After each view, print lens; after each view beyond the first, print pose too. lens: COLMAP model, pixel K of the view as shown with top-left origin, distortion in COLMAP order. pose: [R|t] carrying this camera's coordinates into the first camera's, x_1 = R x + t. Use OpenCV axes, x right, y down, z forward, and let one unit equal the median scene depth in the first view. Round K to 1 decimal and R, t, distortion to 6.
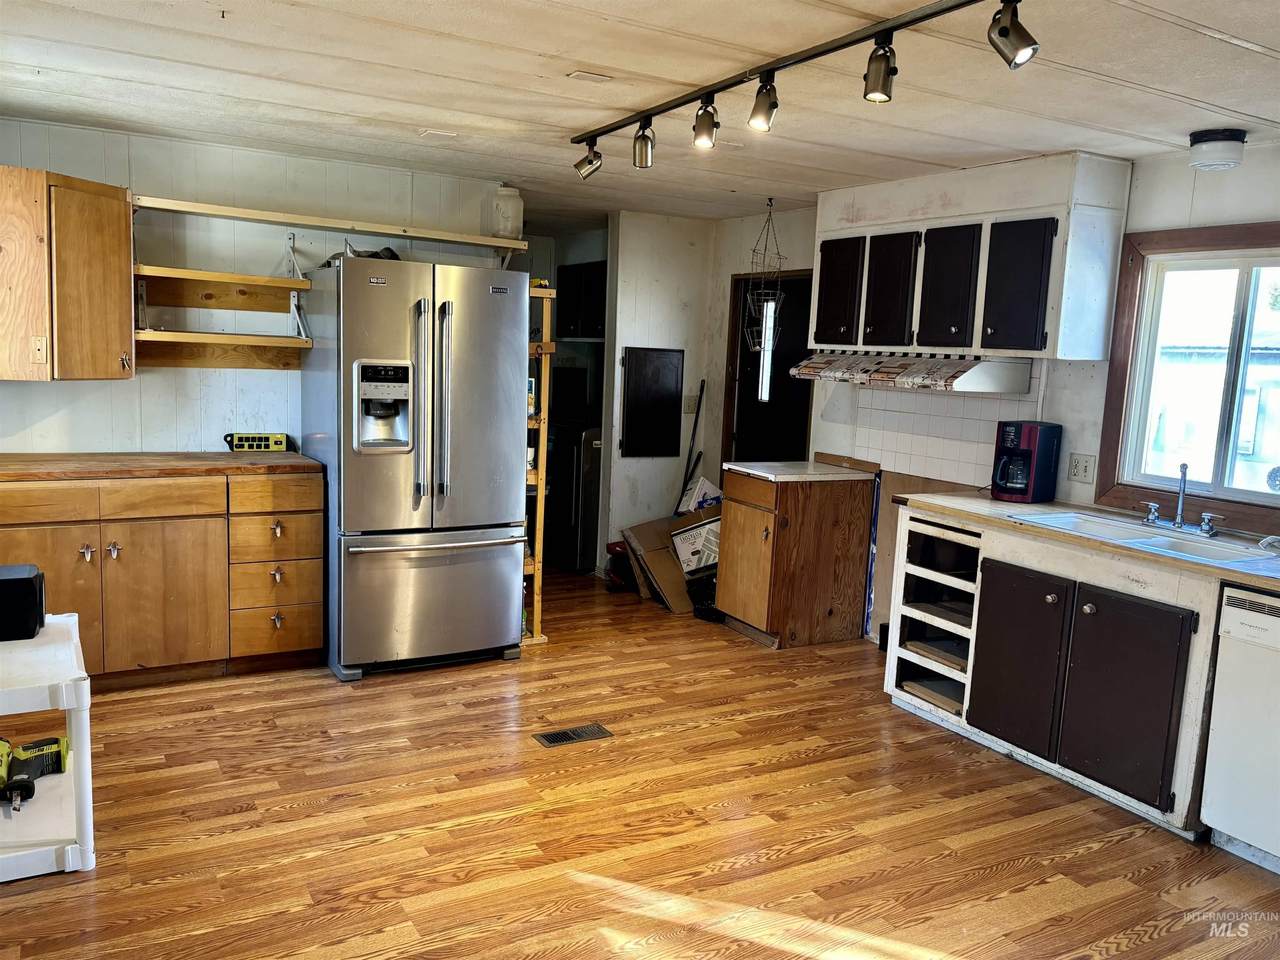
lens RADIAL K [[999.3, 0, 645.5], [0, 999.3, 486.8], [0, 0, 1]] dist [0.068219, -0.076214]
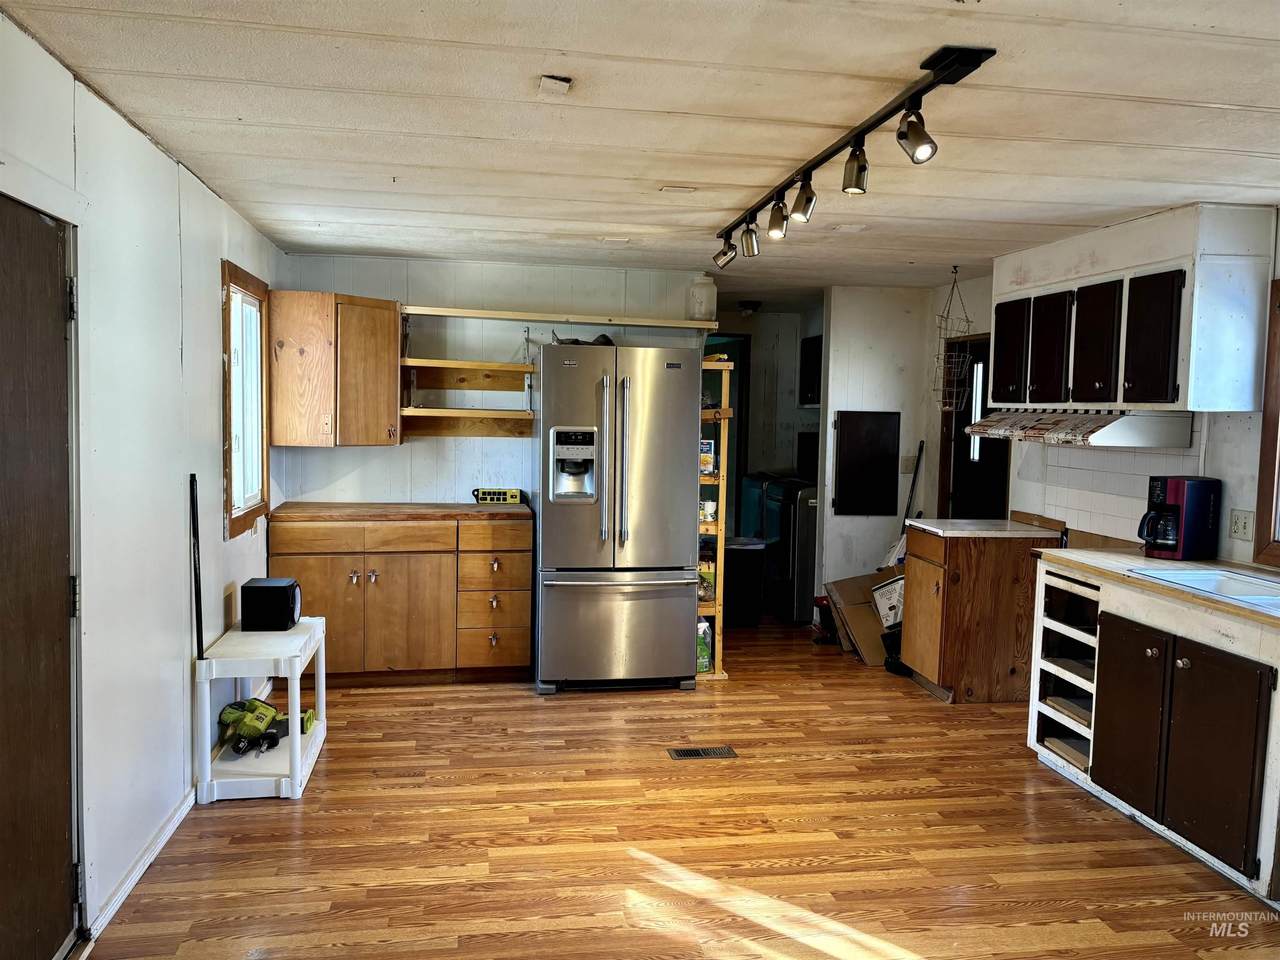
lens RADIAL K [[999.3, 0, 645.5], [0, 999.3, 486.8], [0, 0, 1]] dist [0.068219, -0.076214]
pose [[0.938087, 0.001248, -0.346398, 0.236934], [-0.025701, 0.997488, -0.066010, 0.023274], [0.345445, 0.070826, 0.935762, -0.090104]]
